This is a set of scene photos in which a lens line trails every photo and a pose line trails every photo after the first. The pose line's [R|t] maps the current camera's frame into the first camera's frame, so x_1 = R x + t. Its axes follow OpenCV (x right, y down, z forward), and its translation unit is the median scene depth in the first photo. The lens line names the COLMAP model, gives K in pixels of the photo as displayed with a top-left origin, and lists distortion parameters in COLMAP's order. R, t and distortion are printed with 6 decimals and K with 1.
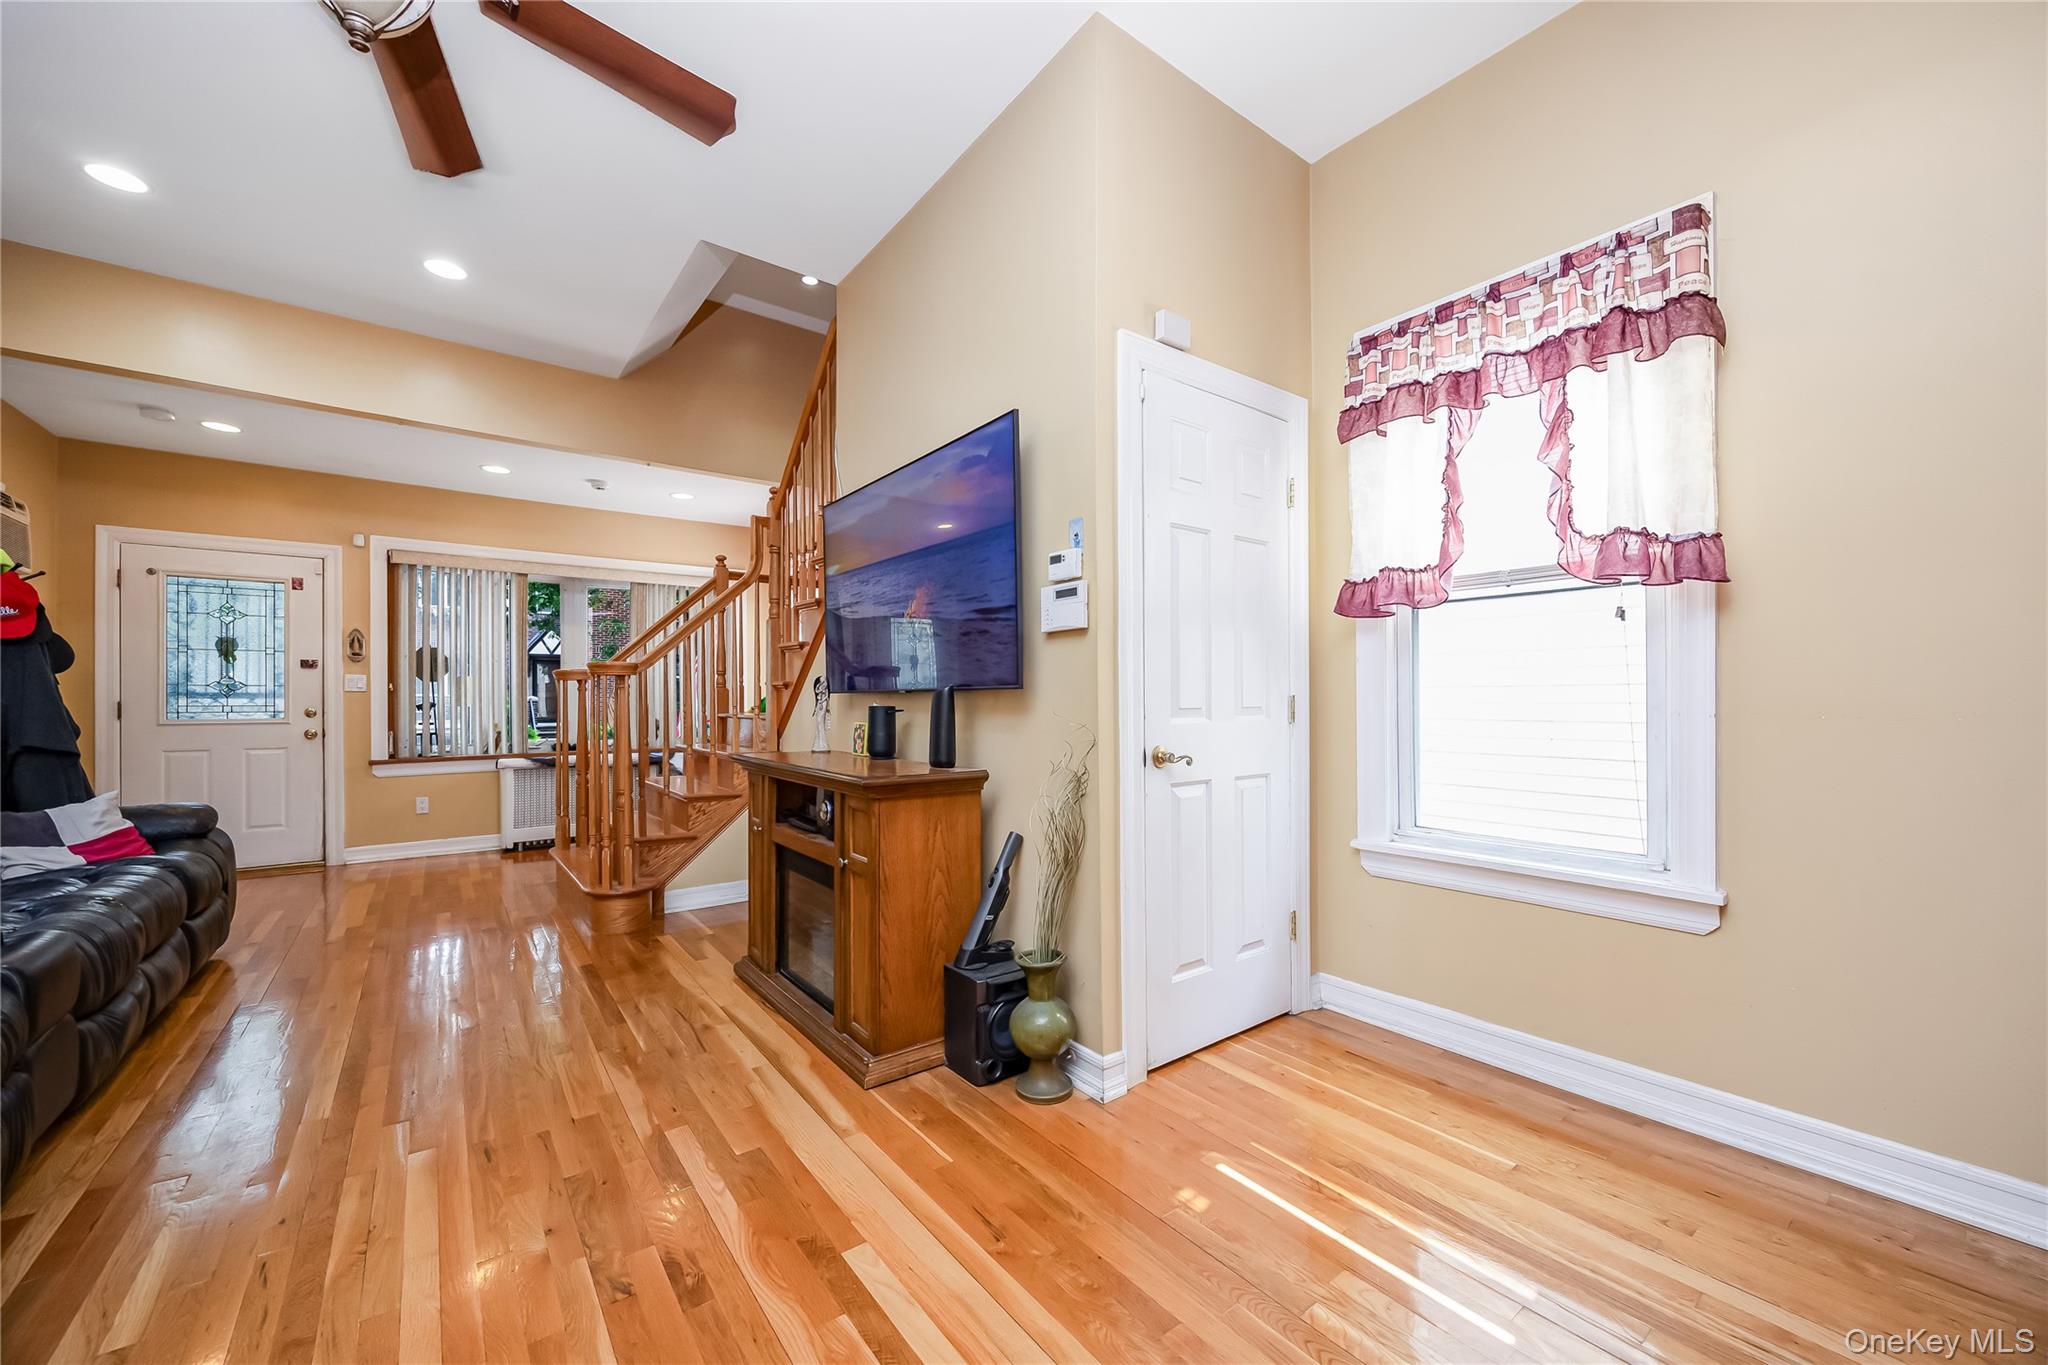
lens RADIAL K [[789.5, 0, 1018.2], [0, 789.5, 704.9], [0, 0, 1]] dist [-0.002899, 0.000374]
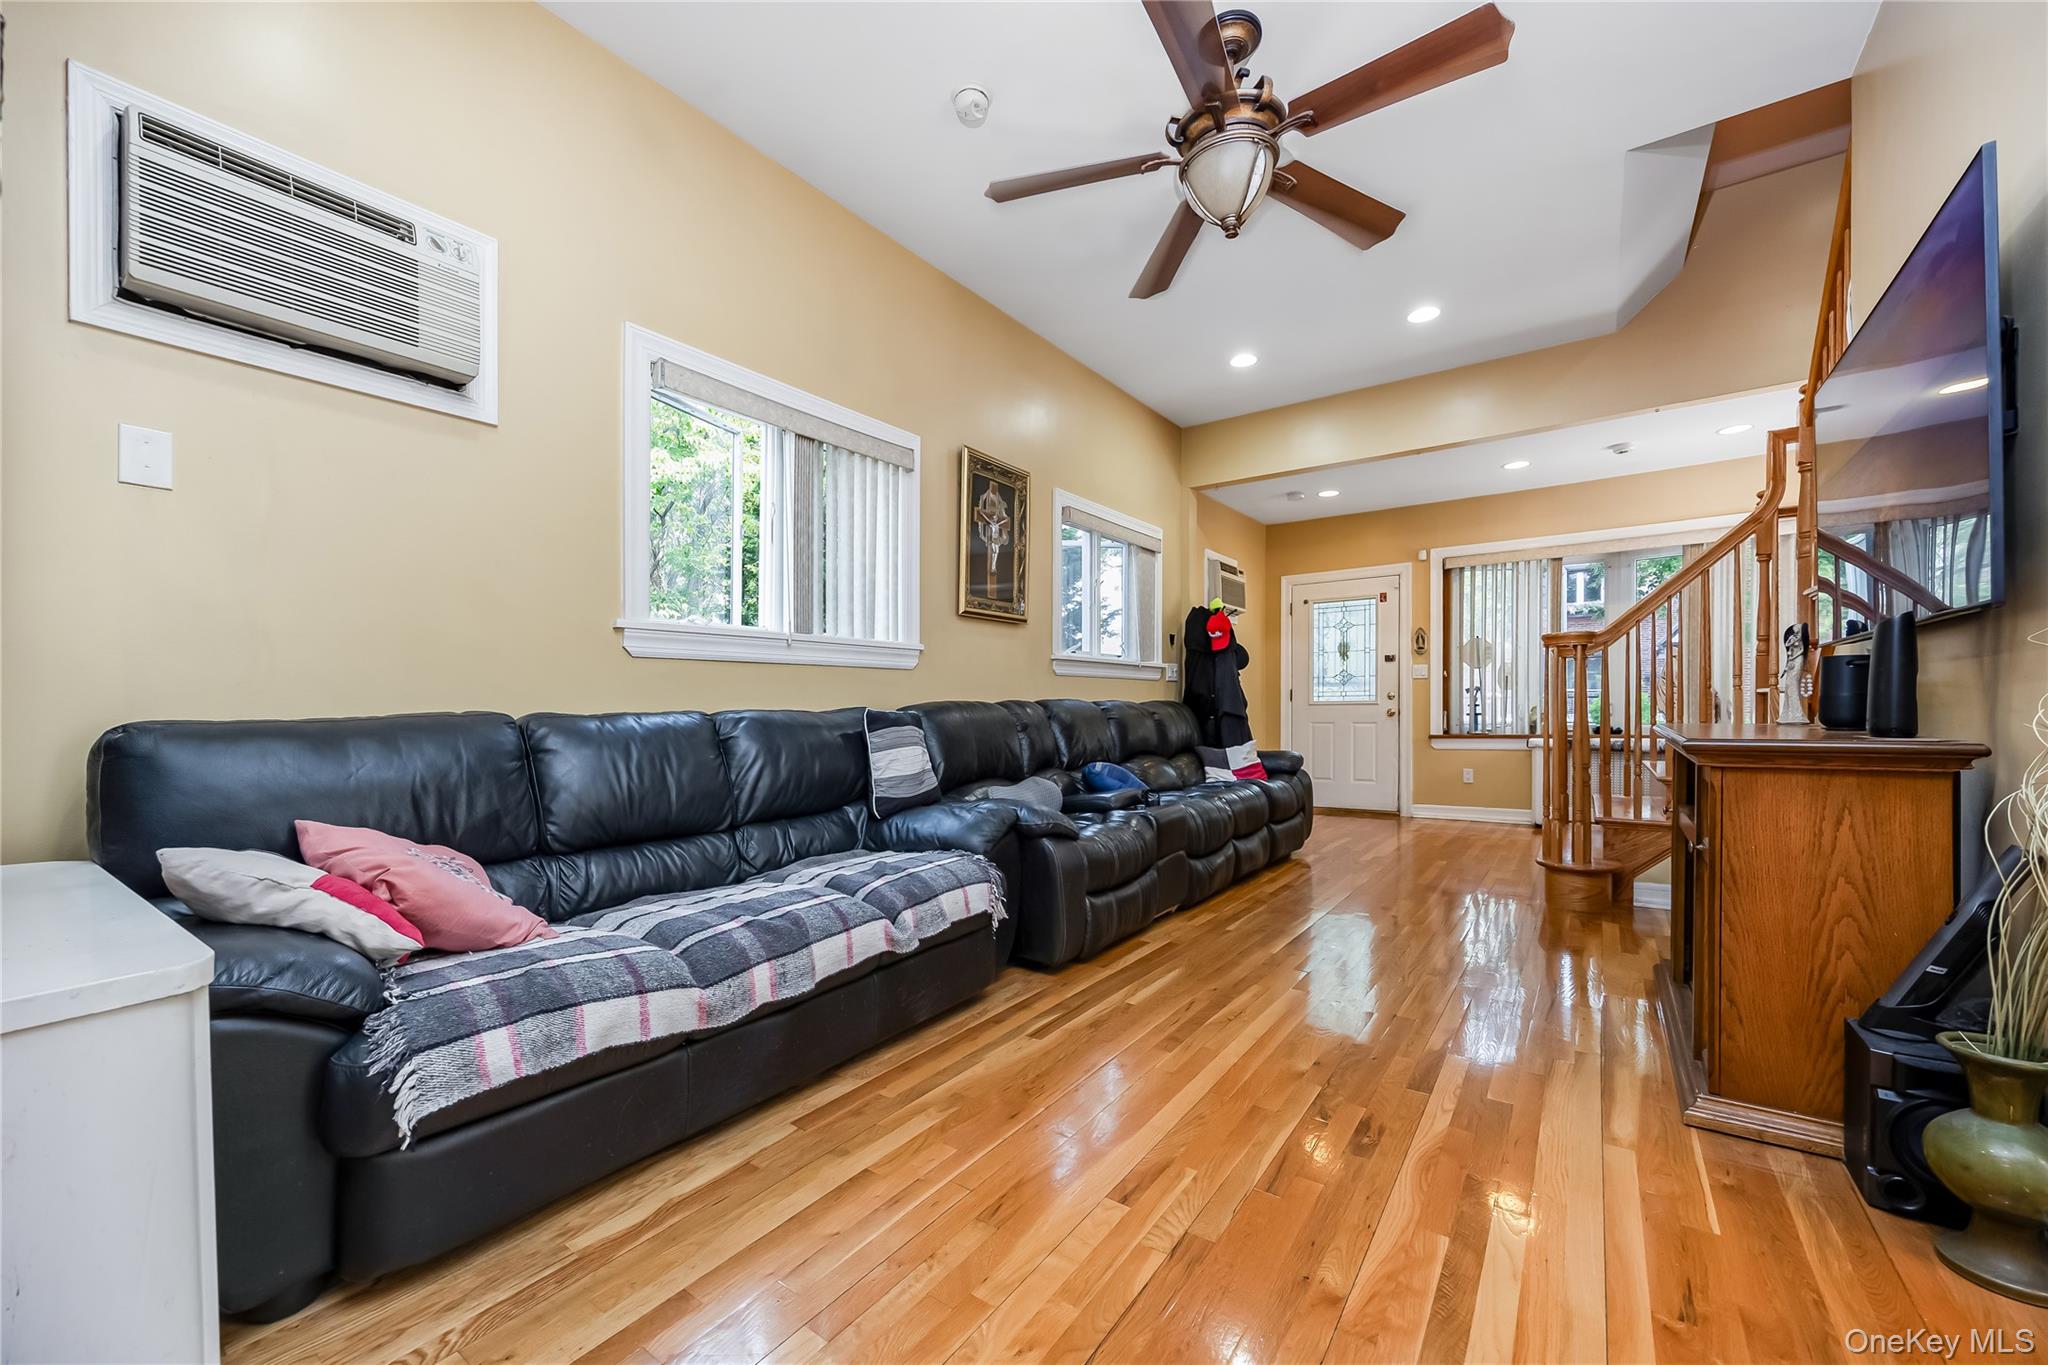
lens RADIAL K [[789.5, 0, 1033.1], [0, 789.5, 712.9], [0, 0, 1]] dist [-0.002899, 0.000374]
pose [[0.298926, 0.005713, -0.954259, 0.238484], [0.005817, 0.999953, 0.007809, 0.035695], [0.954259, -0.007885, 0.298879, 0.079447]]
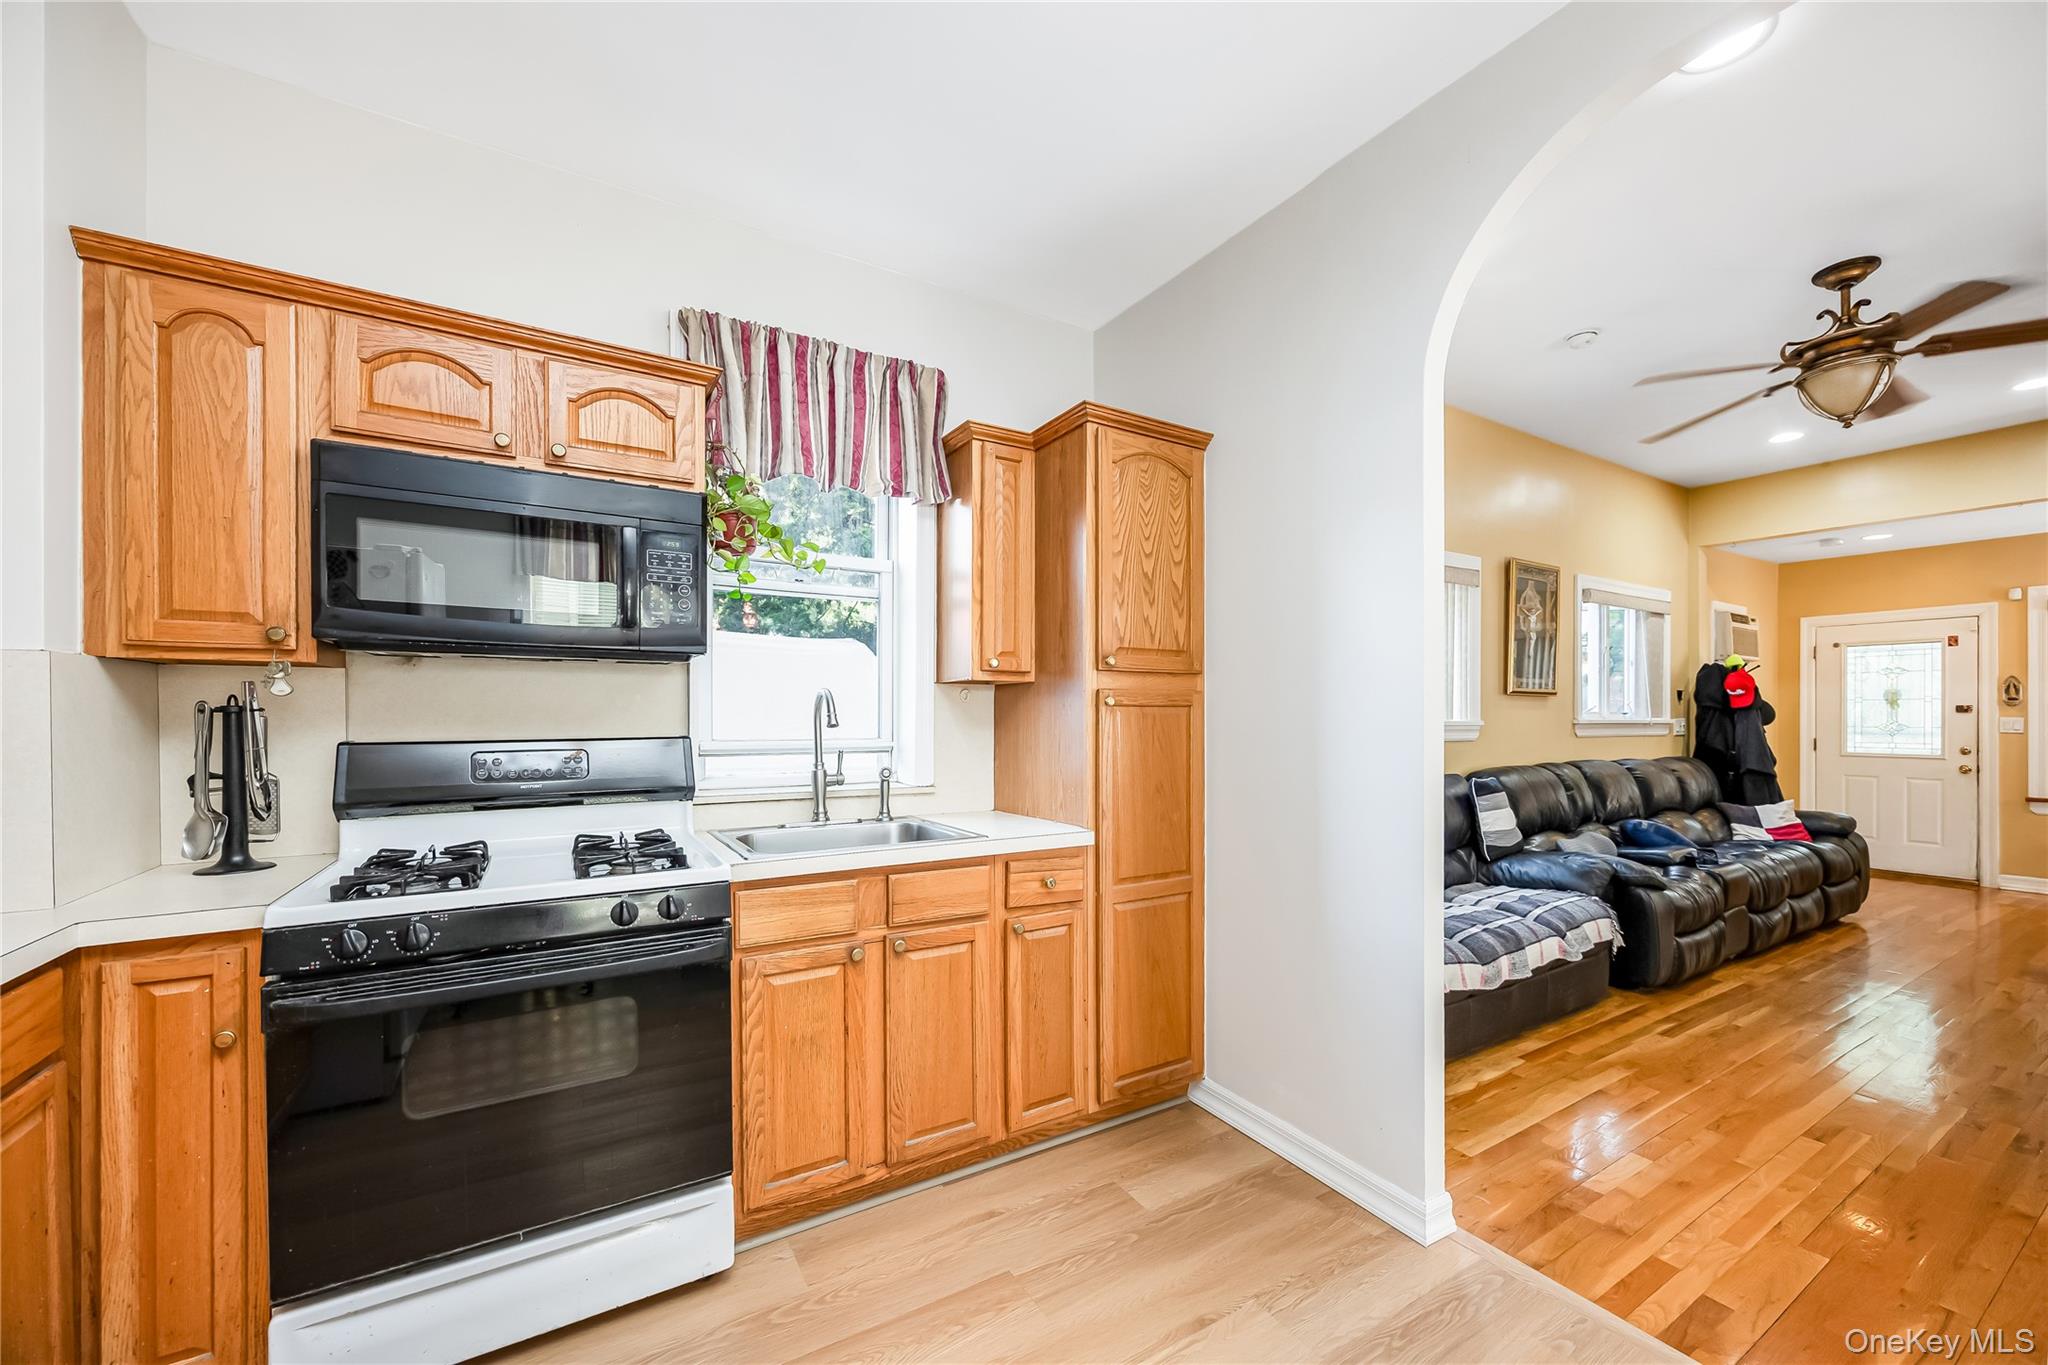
lens RADIAL K [[789.5, 0, 1039.2], [0, 789.5, 710.2], [0, 0, 1]] dist [-0.002899, 0.000374]
pose [[-0.104803, -0.007482, -0.994465, 0.591658], [-0.004651, 0.999964, -0.007033, -0.052836], [0.994482, 0.003888, -0.104835, -0.350817]]
